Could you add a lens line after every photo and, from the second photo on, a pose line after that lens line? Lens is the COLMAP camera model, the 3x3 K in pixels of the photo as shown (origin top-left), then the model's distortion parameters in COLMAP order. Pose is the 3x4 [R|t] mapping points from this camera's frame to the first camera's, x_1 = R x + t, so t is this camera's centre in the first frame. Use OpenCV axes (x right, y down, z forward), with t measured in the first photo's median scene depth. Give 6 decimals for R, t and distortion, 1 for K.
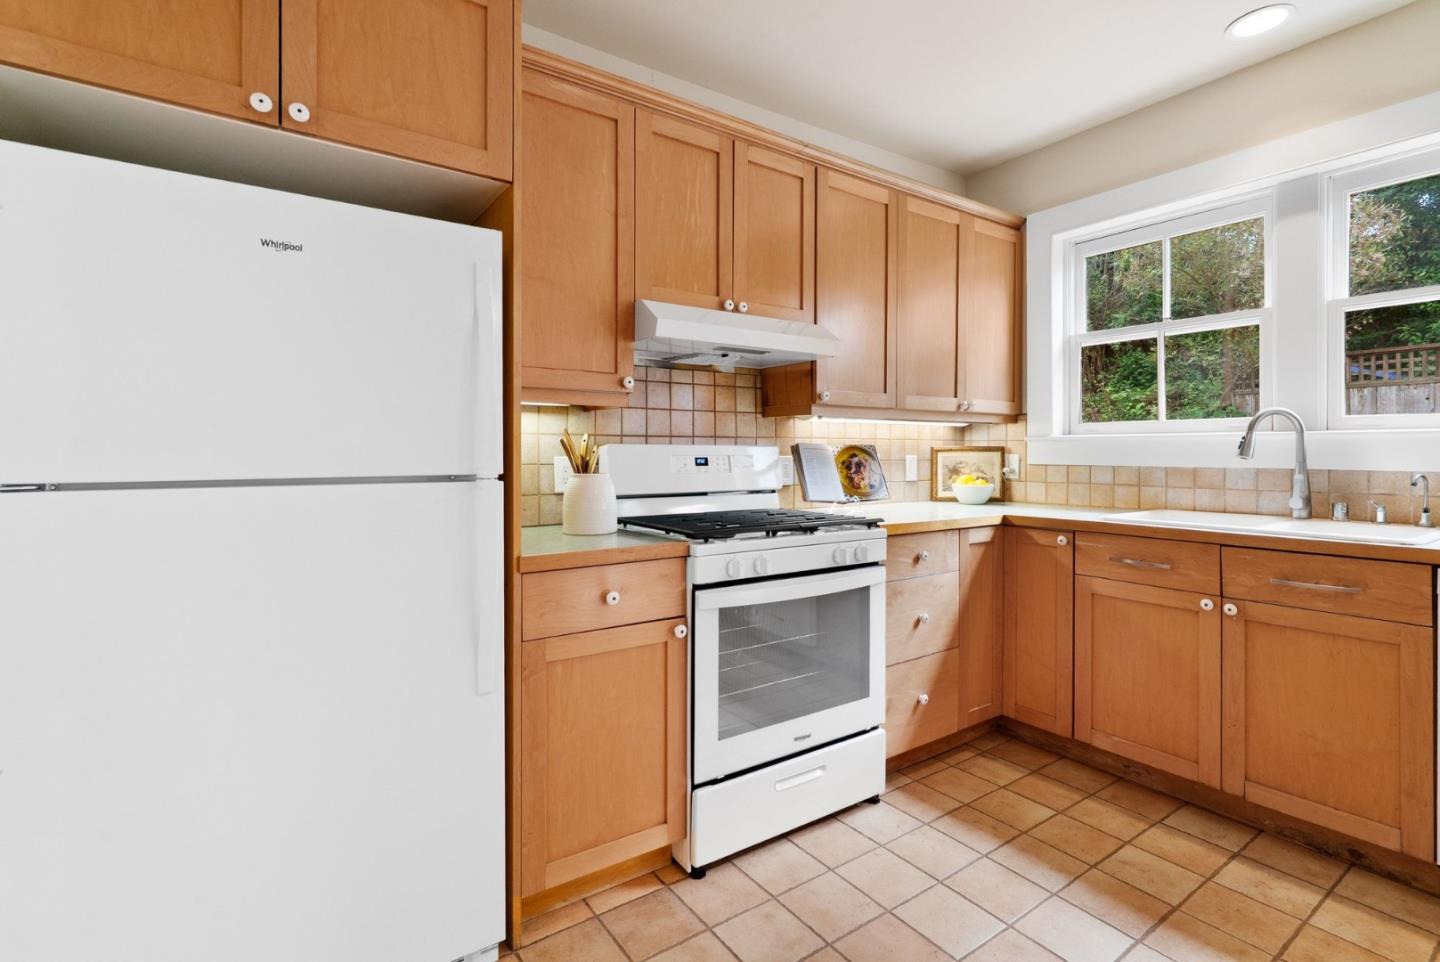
lens RADIAL K [[669.6, 0, 716.7], [0, 669.6, 455.9], [0, 0, 1]] dist [-0.003995, -0.000120]
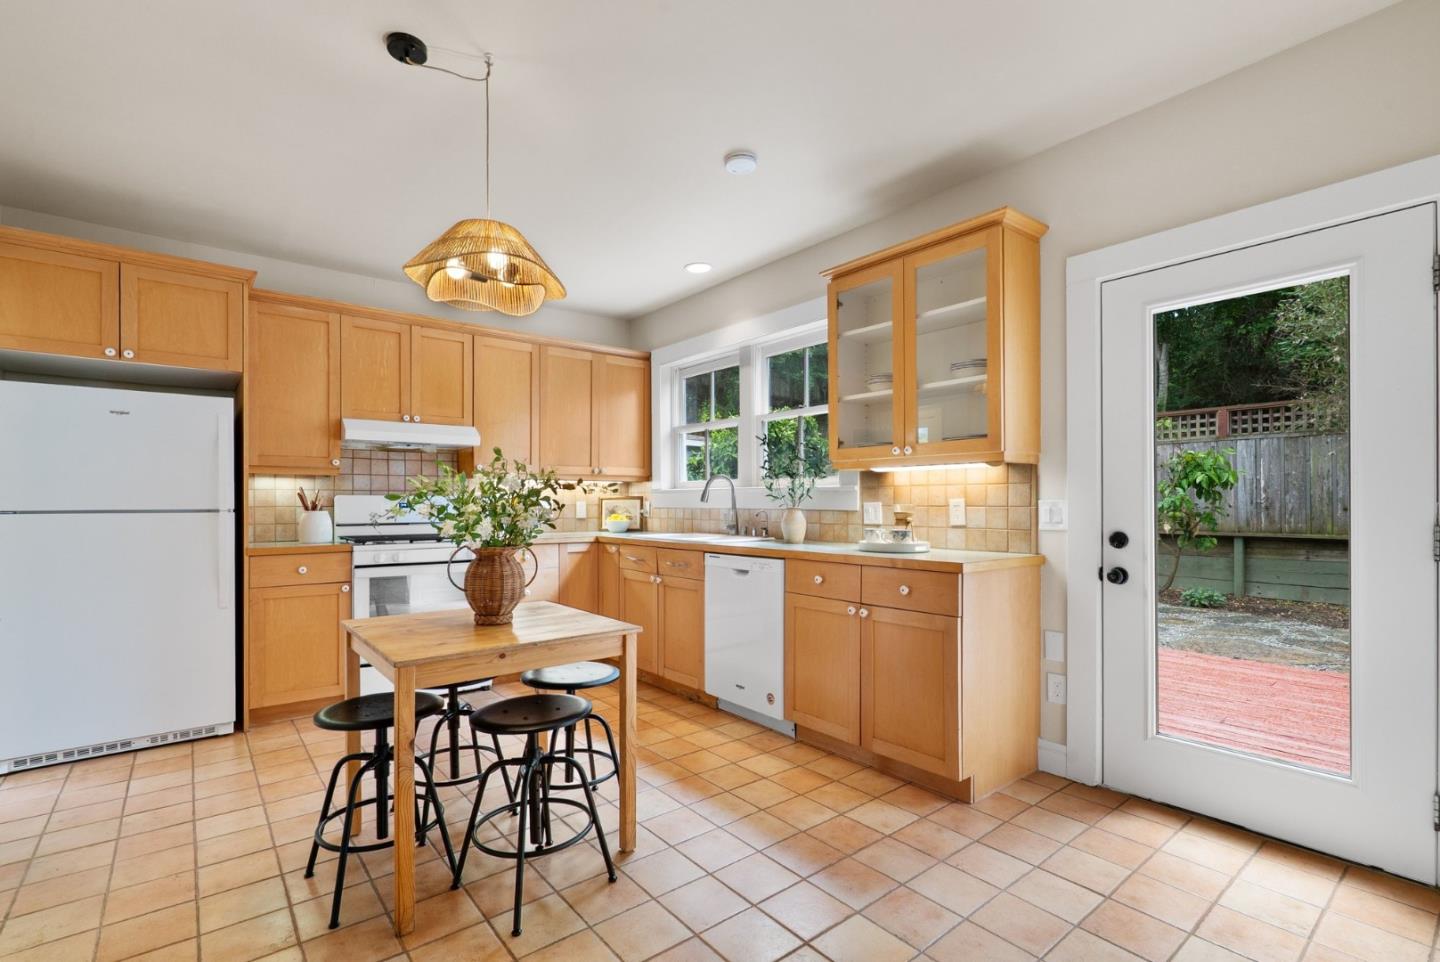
lens RADIAL K [[669.4, 0, 712.2], [0, 669.4, 503.4], [0, 0, 1]] dist [0.013348, 0.000165]
pose [[0.998046, -0.003121, 0.062401, 0.670401], [0.003341, 0.999989, -0.003426, 0.012651], [-0.062390, 0.003627, 0.998045, -0.790079]]
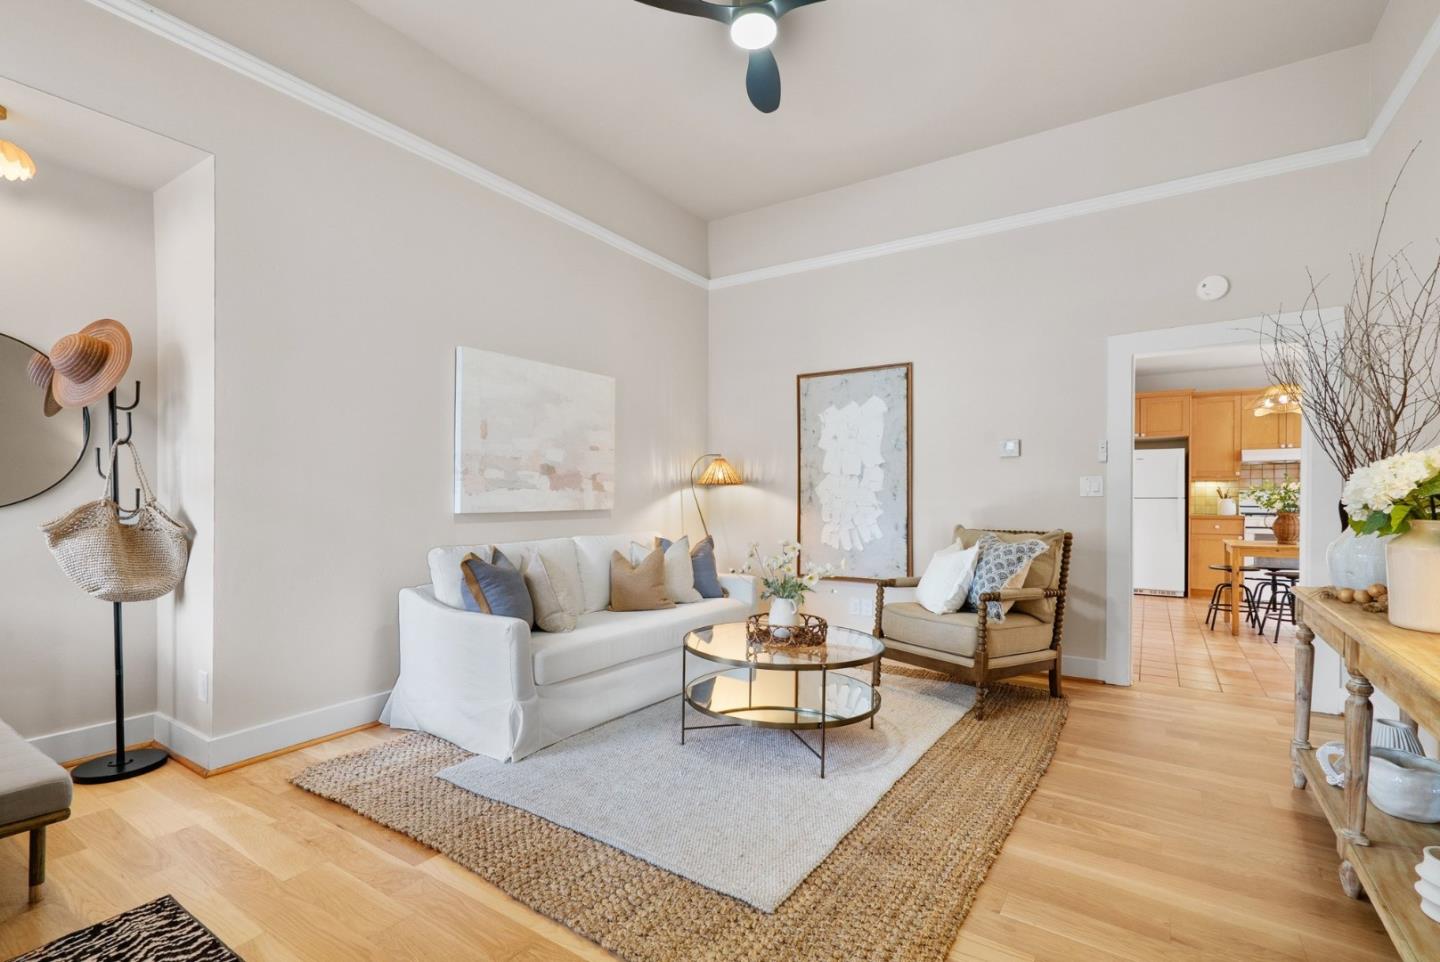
lens RADIAL K [[651.2, 0, 715.2], [0, 651.2, 491.9], [0, 0, 1]] dist [-0.001267, 0.000038]
pose [[0.372344, -0.000260, -0.928095, 1.722859], [-0.009954, 0.999941, -0.004273, 0.026644], [0.928041, 0.010830, 0.372320, -2.420207]]
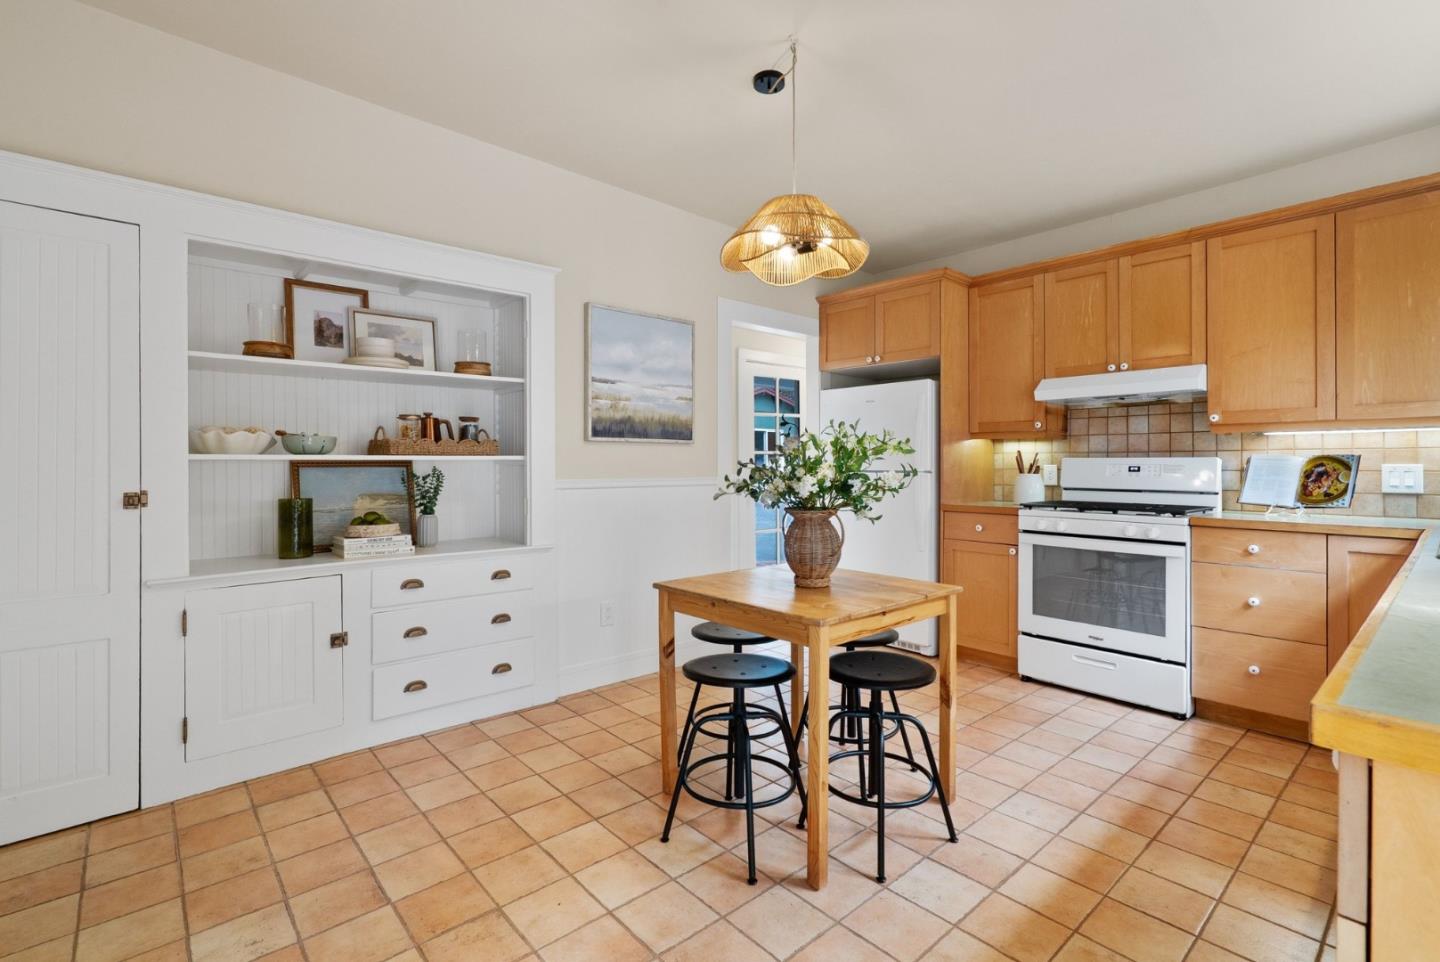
lens RADIAL K [[664.3, 0, 718.4], [0, 664.3, 460.4], [0, 0, 1]] dist [-0.000091, 0.000185]
pose [[0.119813, -0.006639, -0.992774, 1.329014], [-0.006796, 0.999949, -0.007507, 0.007179], [0.992773, 0.007646, 0.119762, -0.084826]]
